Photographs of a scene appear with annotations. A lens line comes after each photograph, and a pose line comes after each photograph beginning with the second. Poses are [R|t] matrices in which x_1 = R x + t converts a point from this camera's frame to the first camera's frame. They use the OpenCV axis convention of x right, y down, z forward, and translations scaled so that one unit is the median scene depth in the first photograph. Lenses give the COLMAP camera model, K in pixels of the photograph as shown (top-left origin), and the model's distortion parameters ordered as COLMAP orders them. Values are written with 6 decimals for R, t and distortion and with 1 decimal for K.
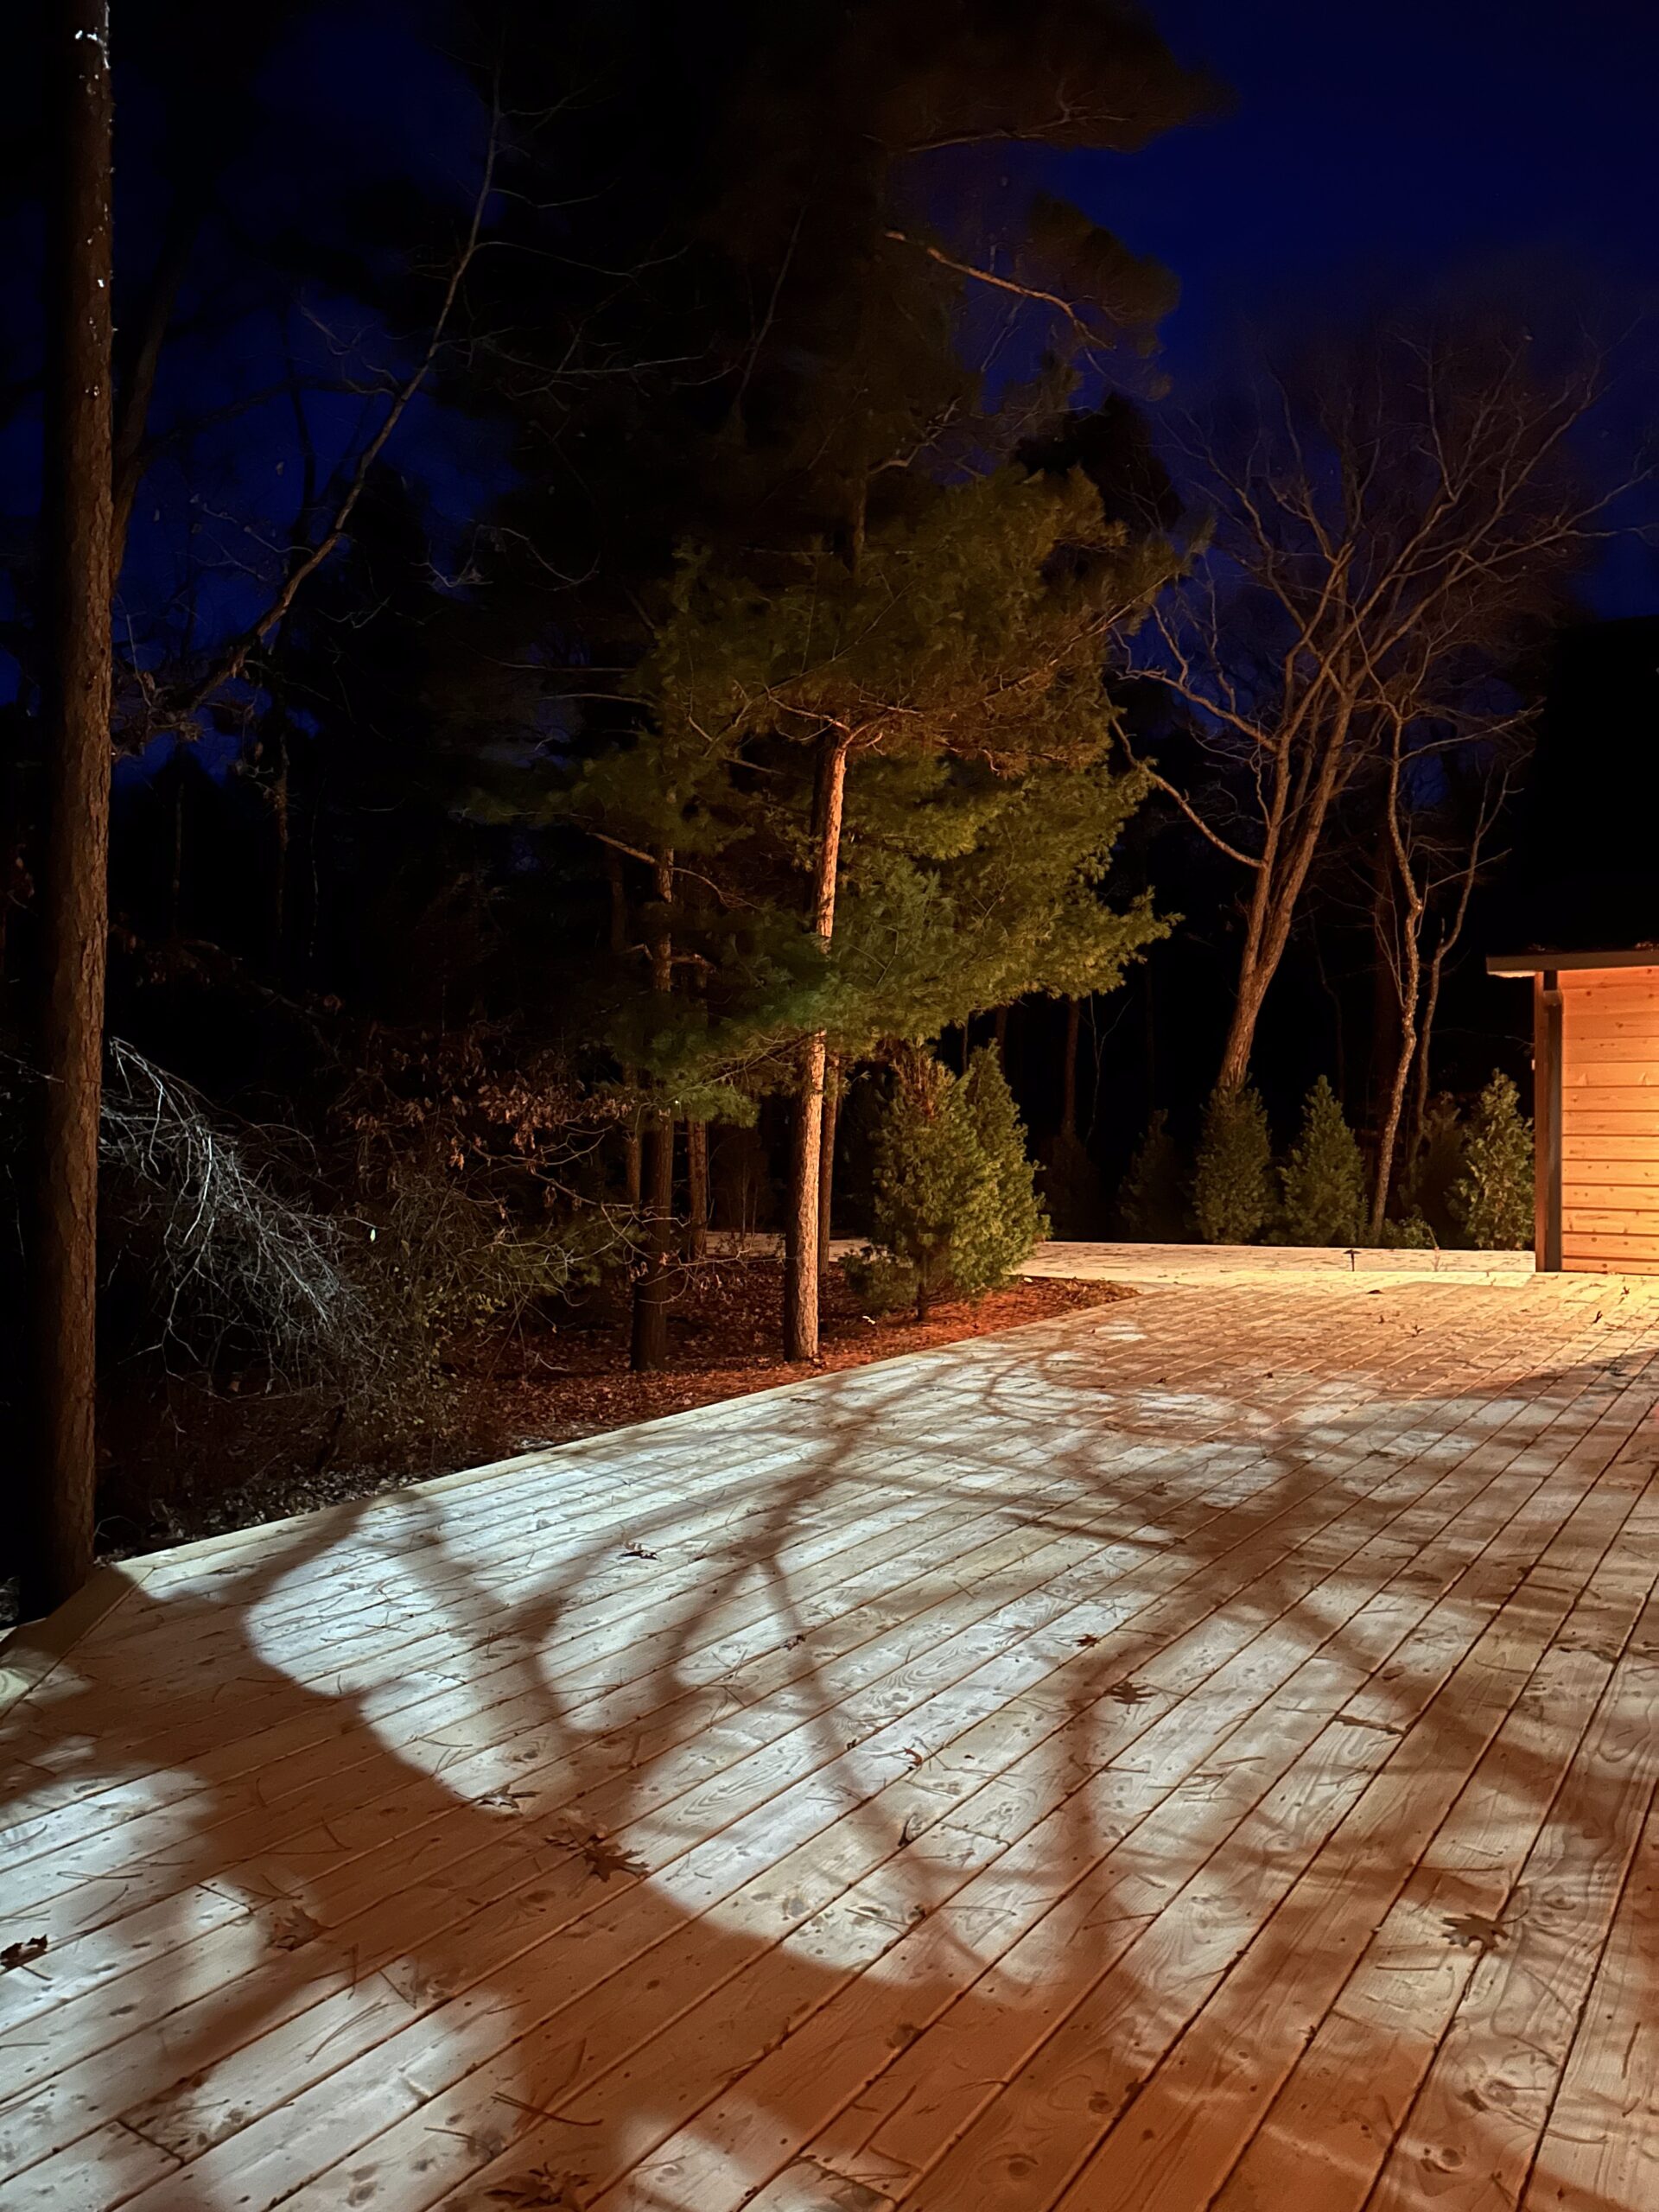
lens RADIAL K [[1529.6, 0, 822.5], [0, 1529.6, 1100.6], [0, 0, 1]] dist [0.136672, -0.188506]
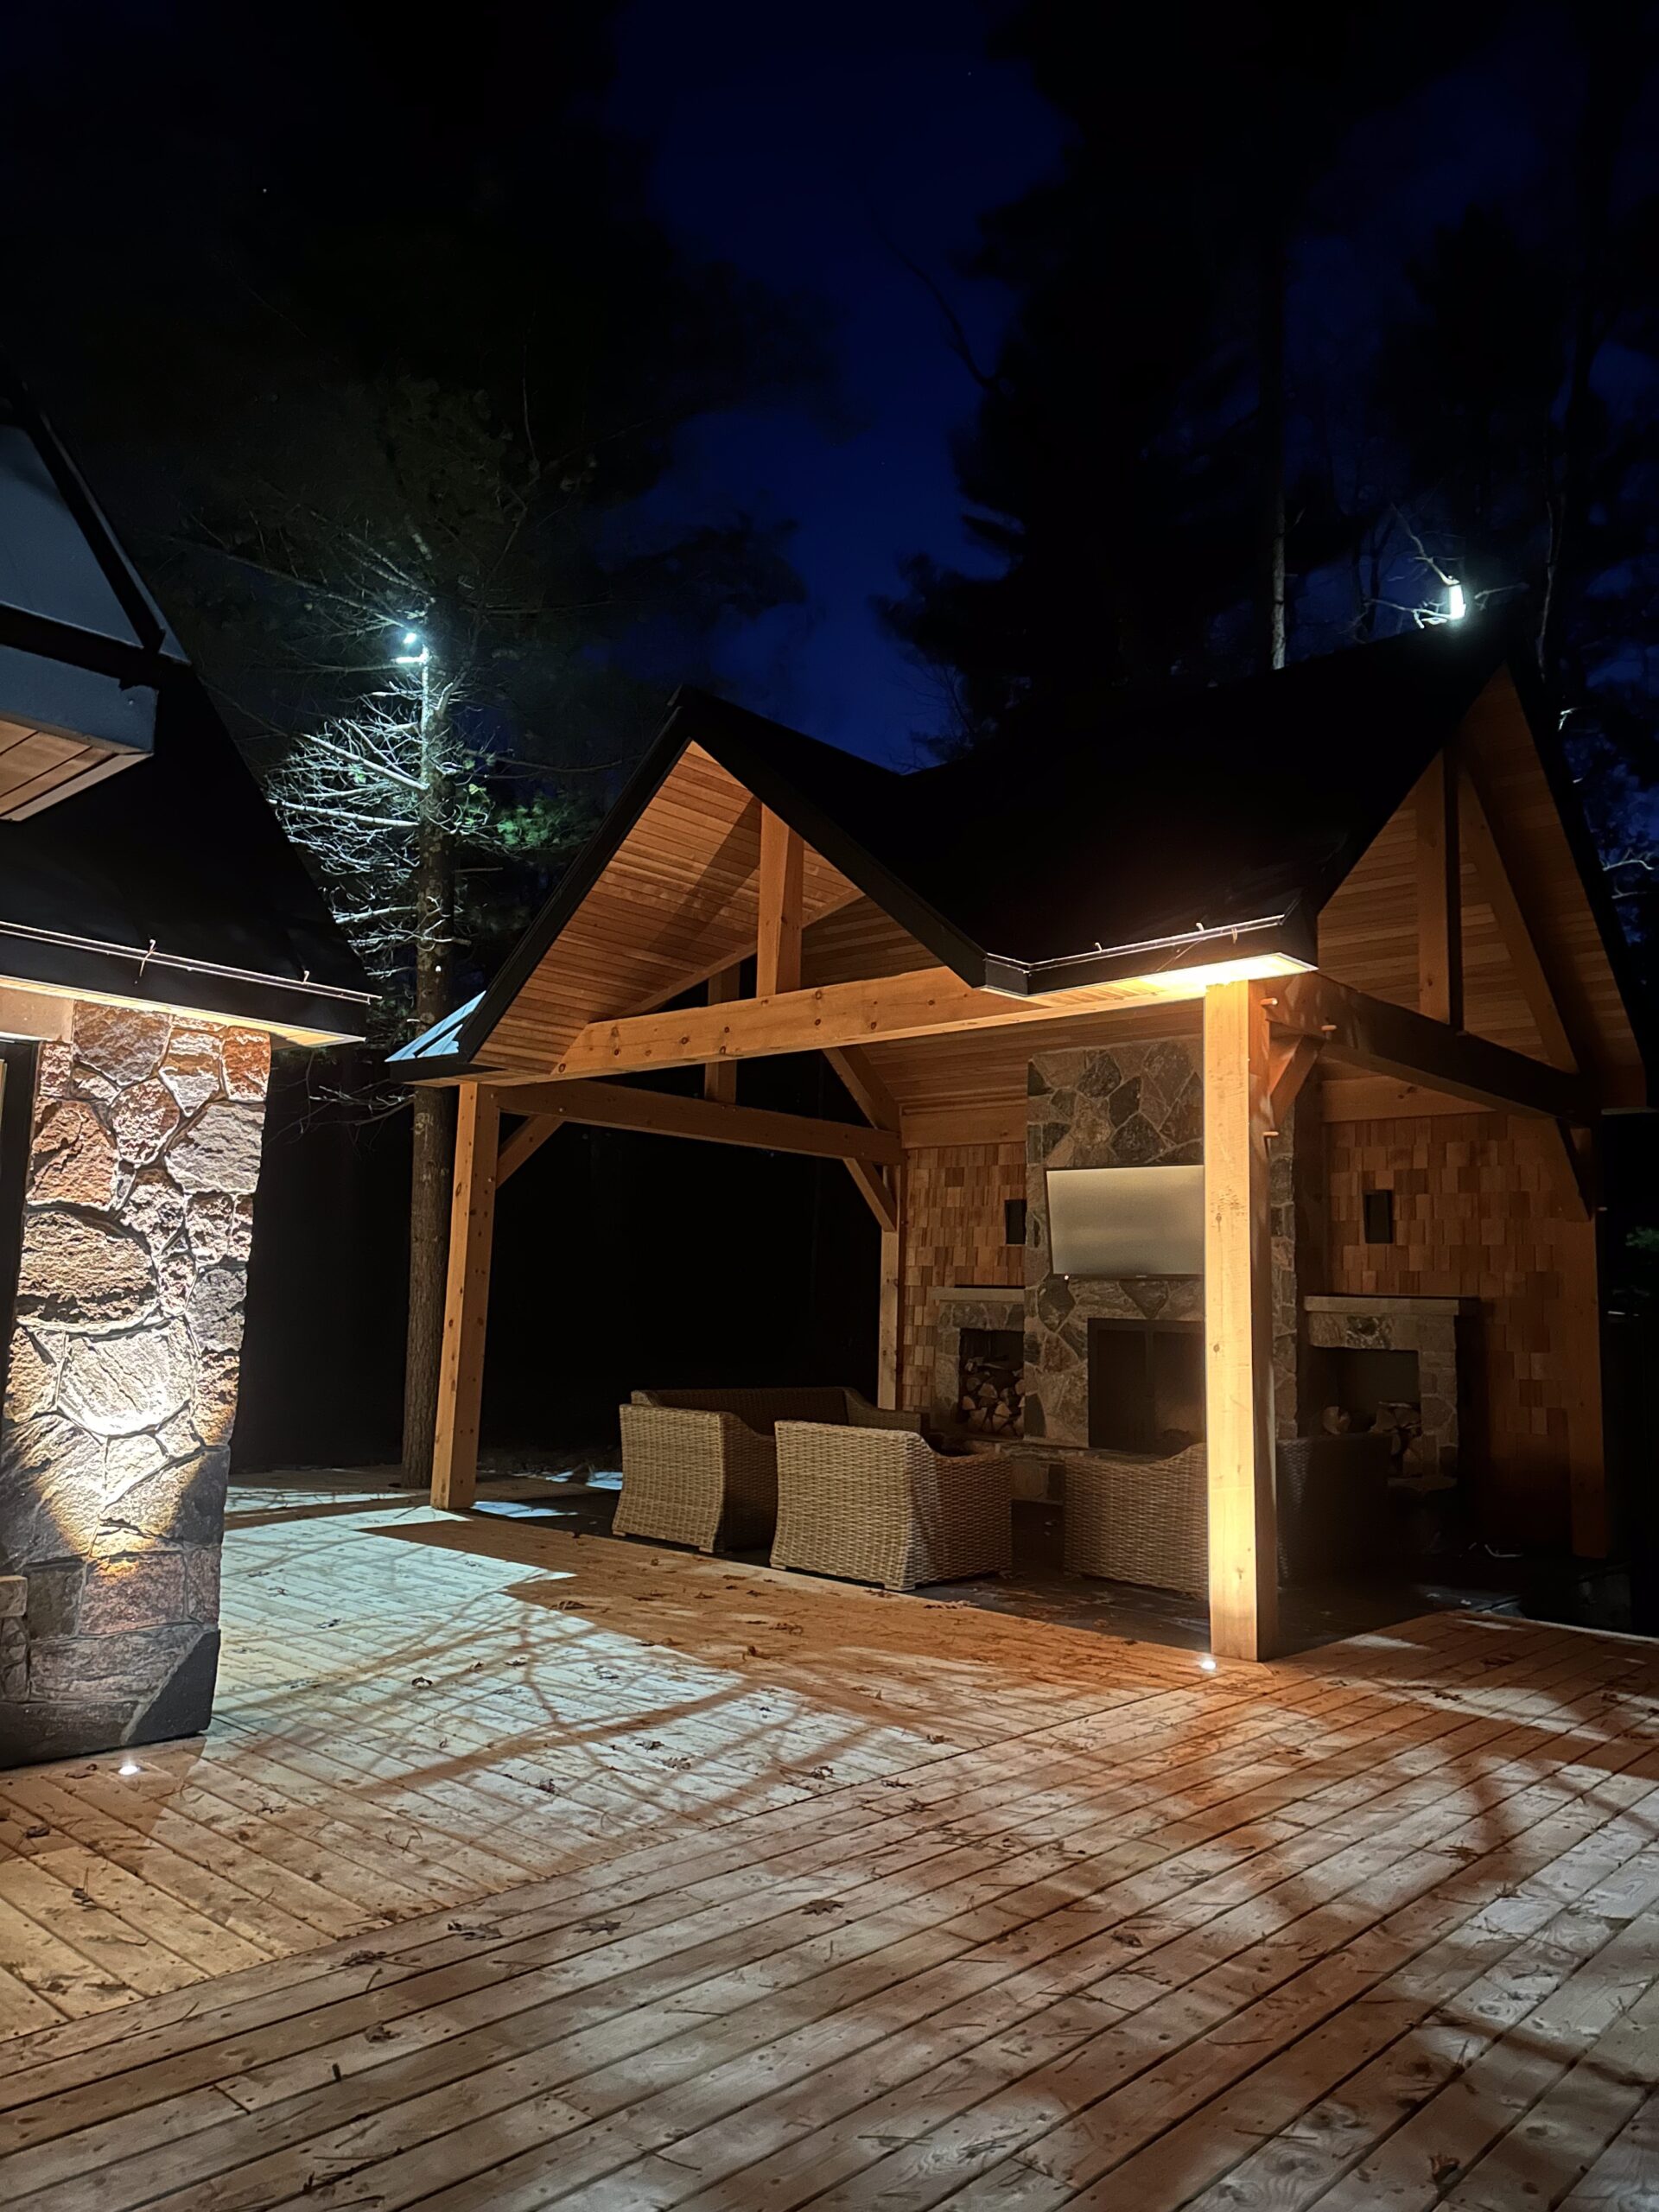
lens RADIAL K [[1529.6, 0, 822.5], [0, 1529.6, 1100.6], [0, 0, 1]] dist [0.136672, -0.188506]
pose [[-0.989062, -0.006713, 0.147347, 0.487114], [-0.029504, 0.987779, -0.153043, -0.023849], [-0.144519, -0.155716, -0.977173, 2.224358]]
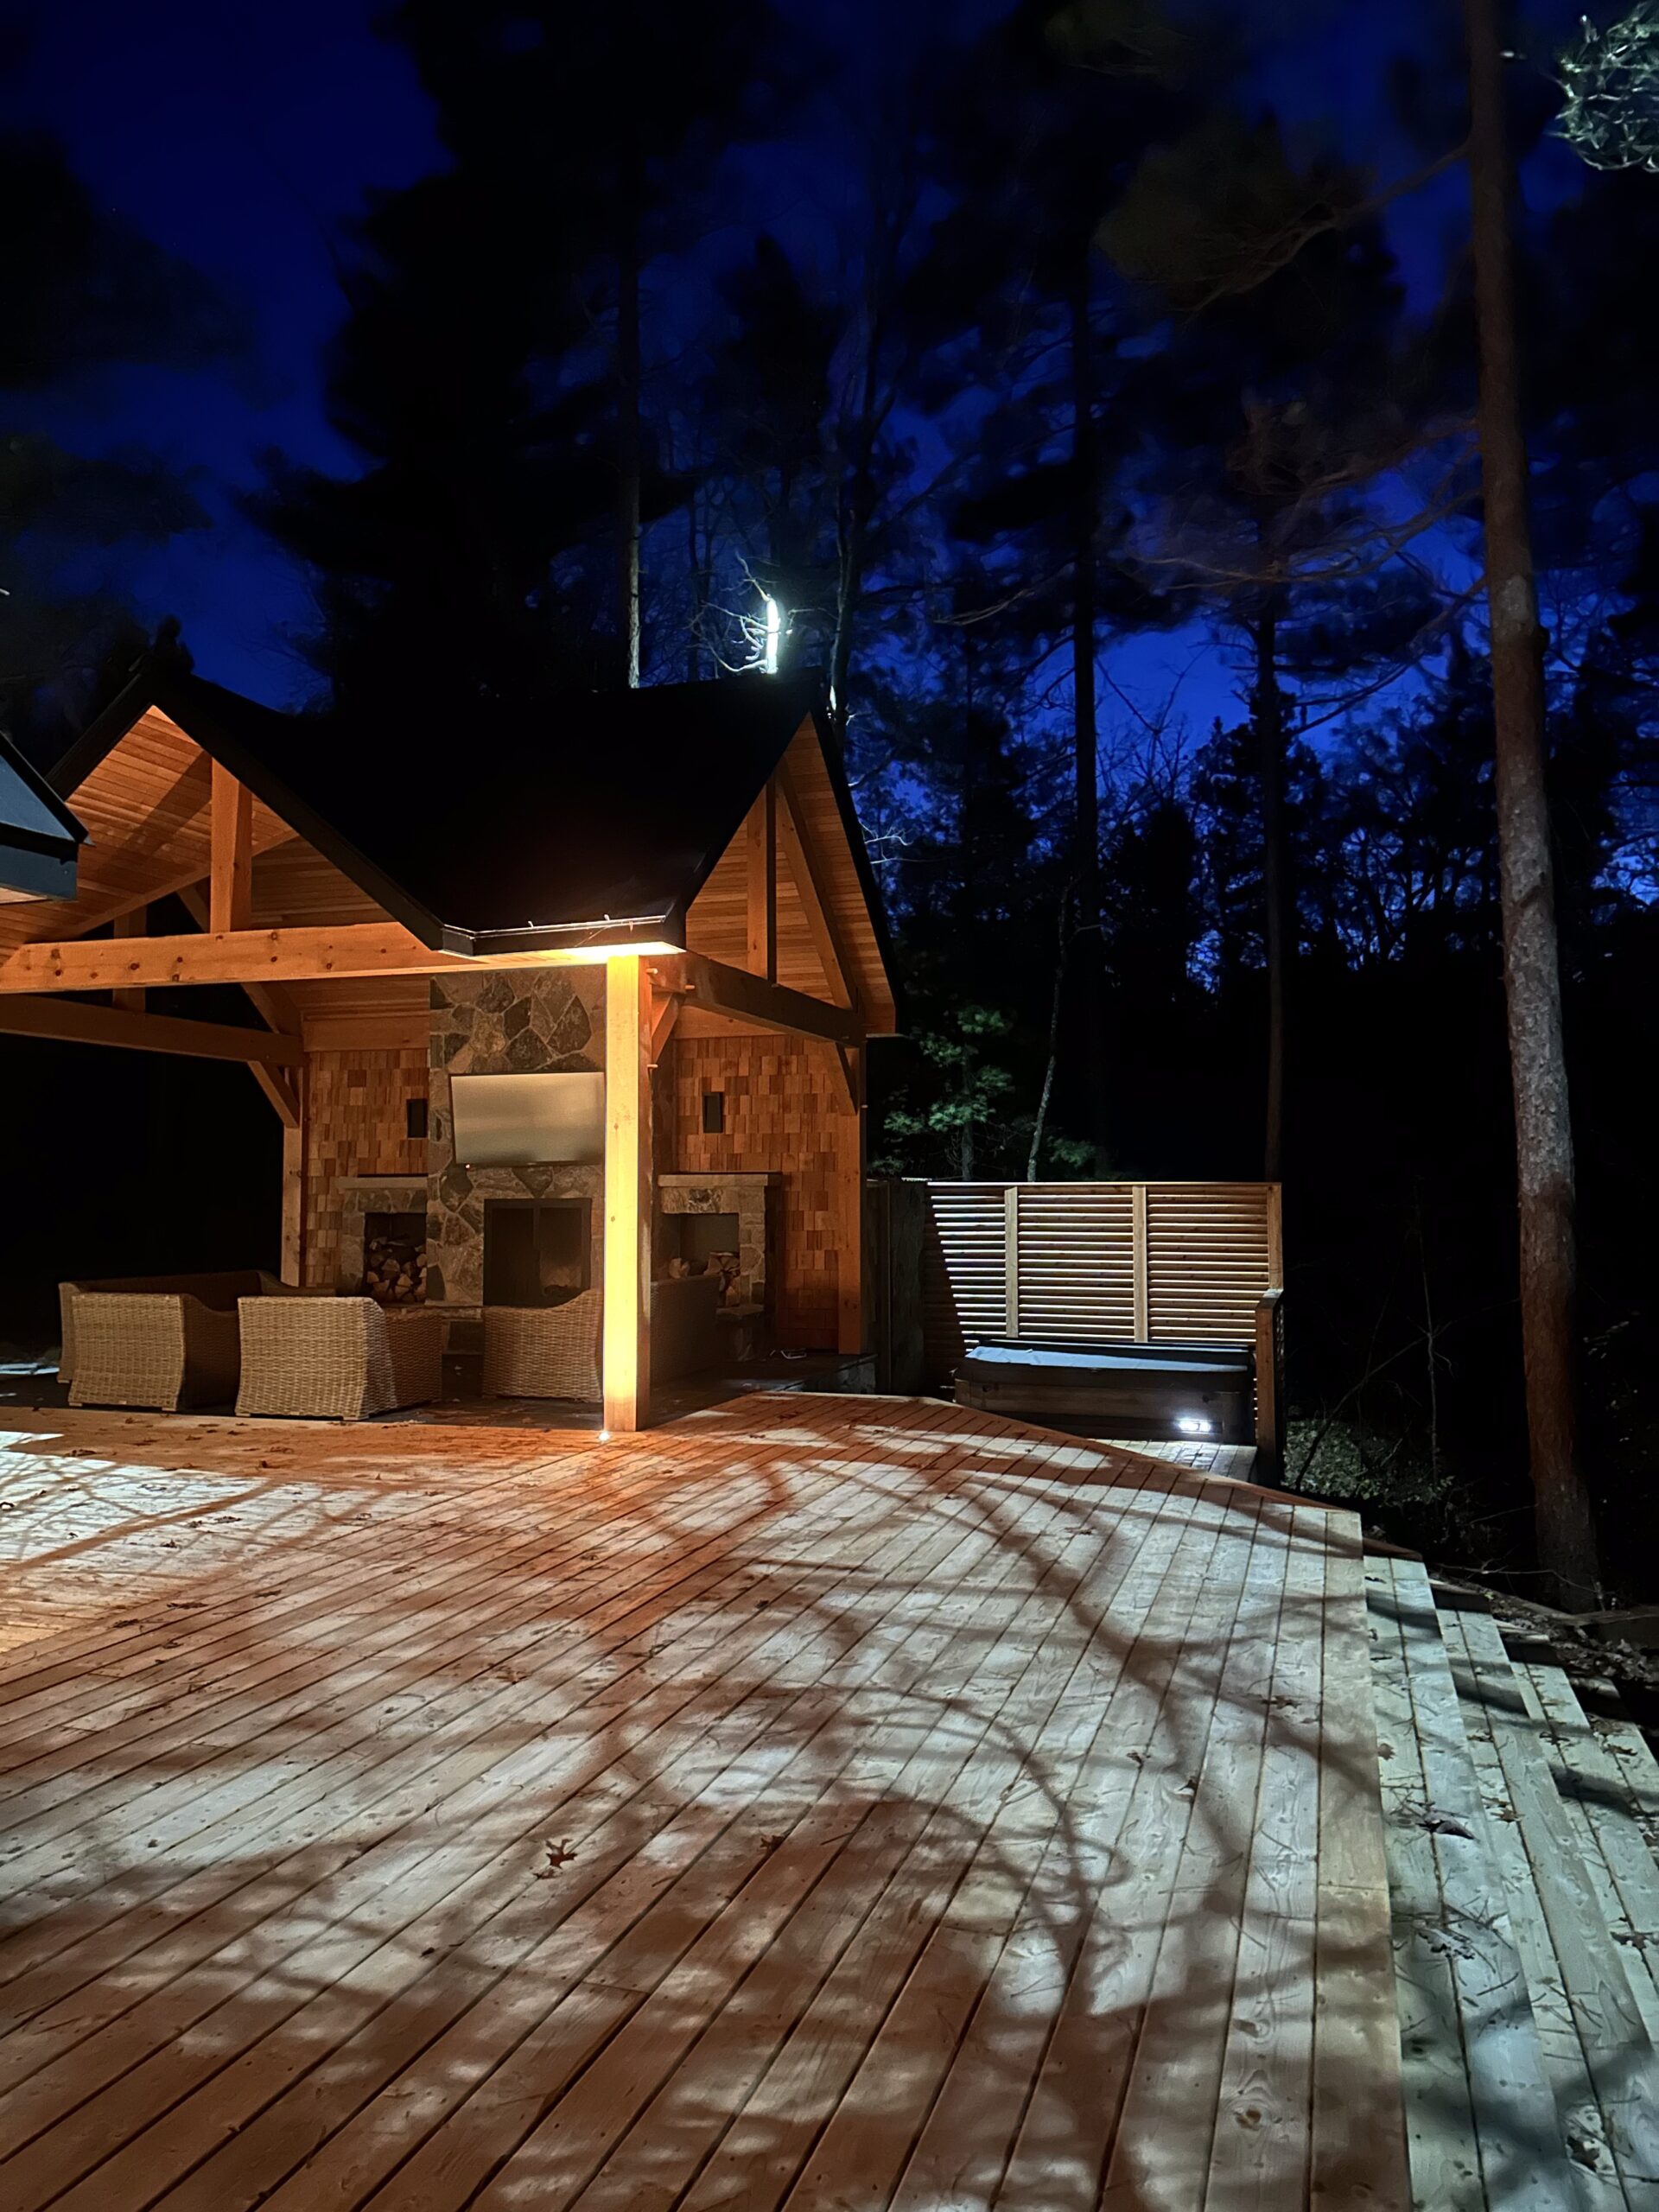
lens RADIAL K [[1529.6, 0, 822.5], [0, 1529.6, 1100.6], [0, 0, 1]] dist [0.136672, -0.188506]
pose [[-0.961568, -0.010721, -0.274359, 0.668634], [0.010801, 0.996987, -0.076813, -0.025326], [0.274355, -0.076824, -0.958555, 2.908693]]
